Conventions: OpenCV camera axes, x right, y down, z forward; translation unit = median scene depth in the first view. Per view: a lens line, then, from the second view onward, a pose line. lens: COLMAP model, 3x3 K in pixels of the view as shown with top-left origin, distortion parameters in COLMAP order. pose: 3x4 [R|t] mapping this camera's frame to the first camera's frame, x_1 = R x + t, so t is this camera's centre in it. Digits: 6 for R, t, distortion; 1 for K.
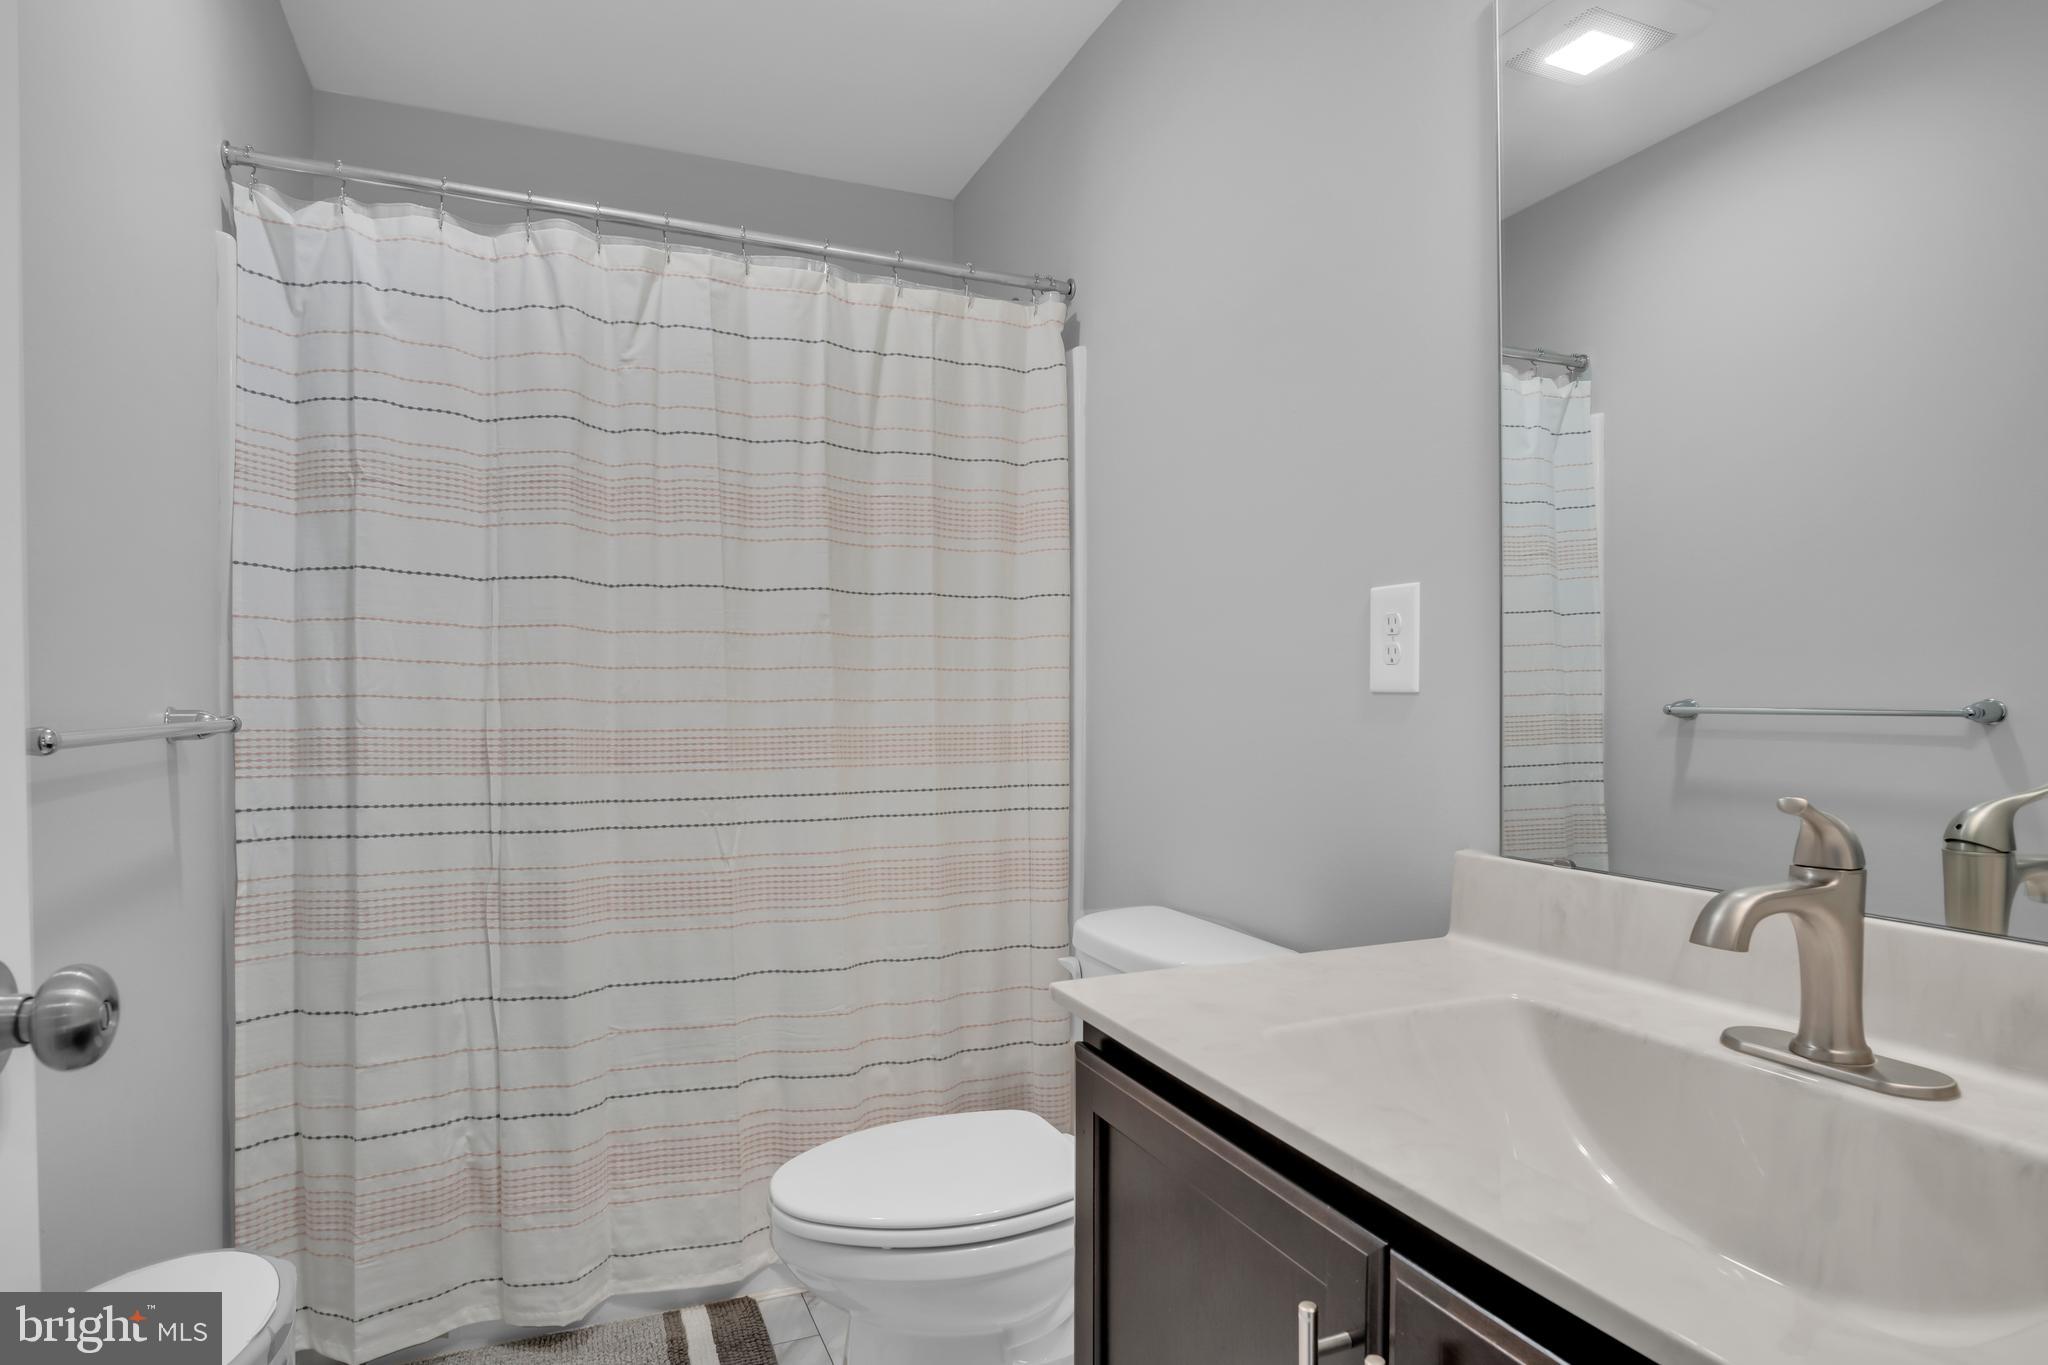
lens RADIAL K [[1121.9, 0, 1024.7], [0, 1121.9, 684.2], [0, 0, 1]] dist [-0.031161, 0.005952]
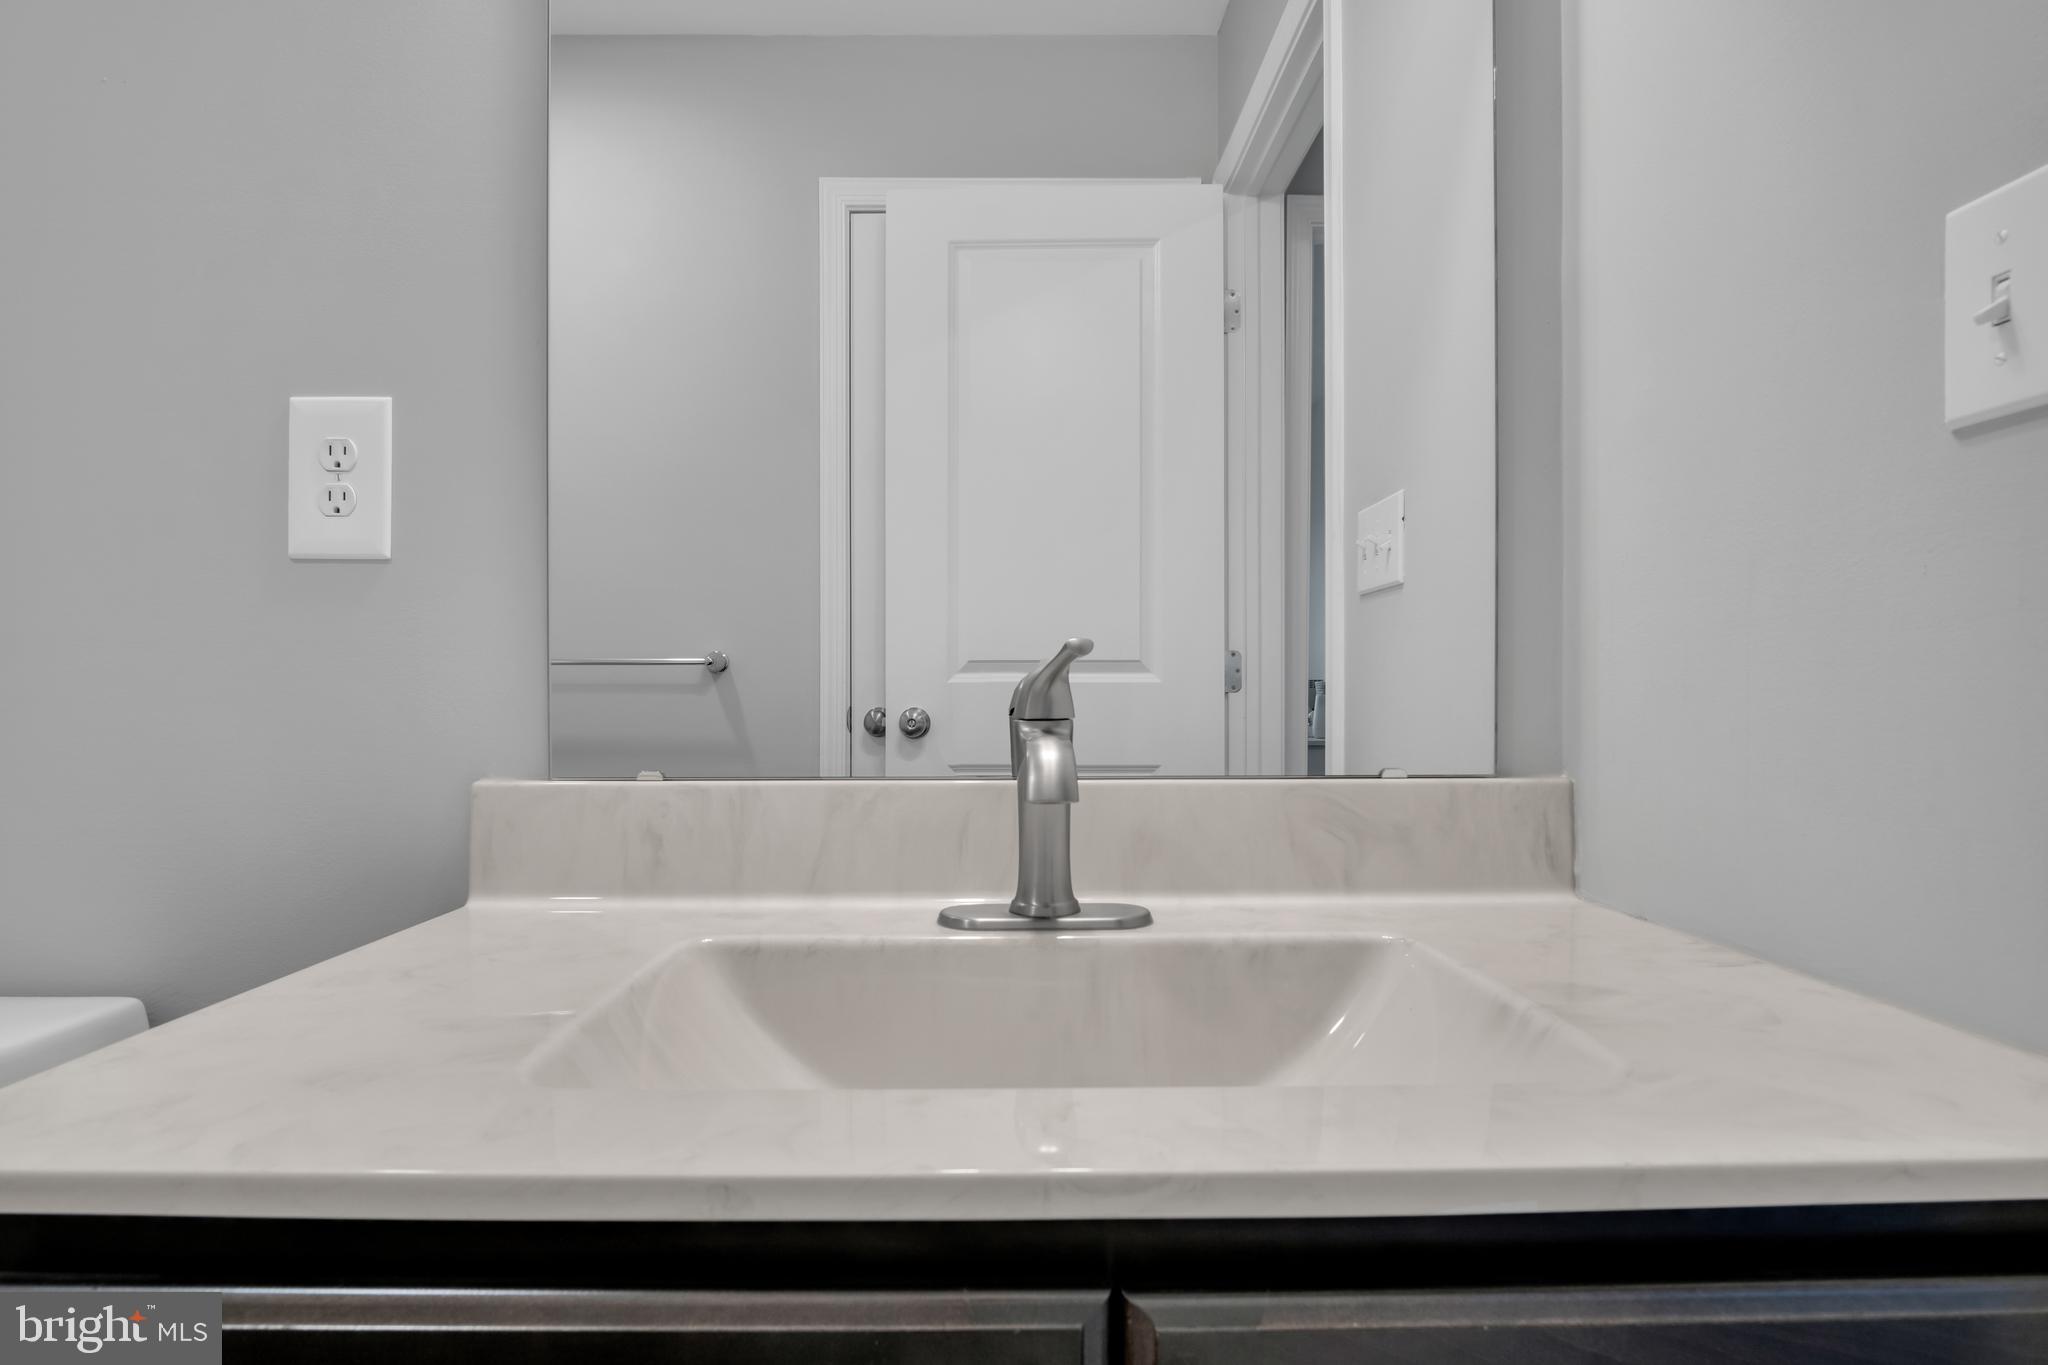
lens RADIAL K [[1121.9, 0, 1025.7], [0, 1121.9, 702.3], [0, 0, 1]] dist [-0.031161, 0.005952]
pose [[0.399373, -0.006235, 0.916767, -0.118196], [-0.008410, 0.999910, 0.010464, 0.088867], [-0.916750, -0.011889, 0.399285, 0.398941]]
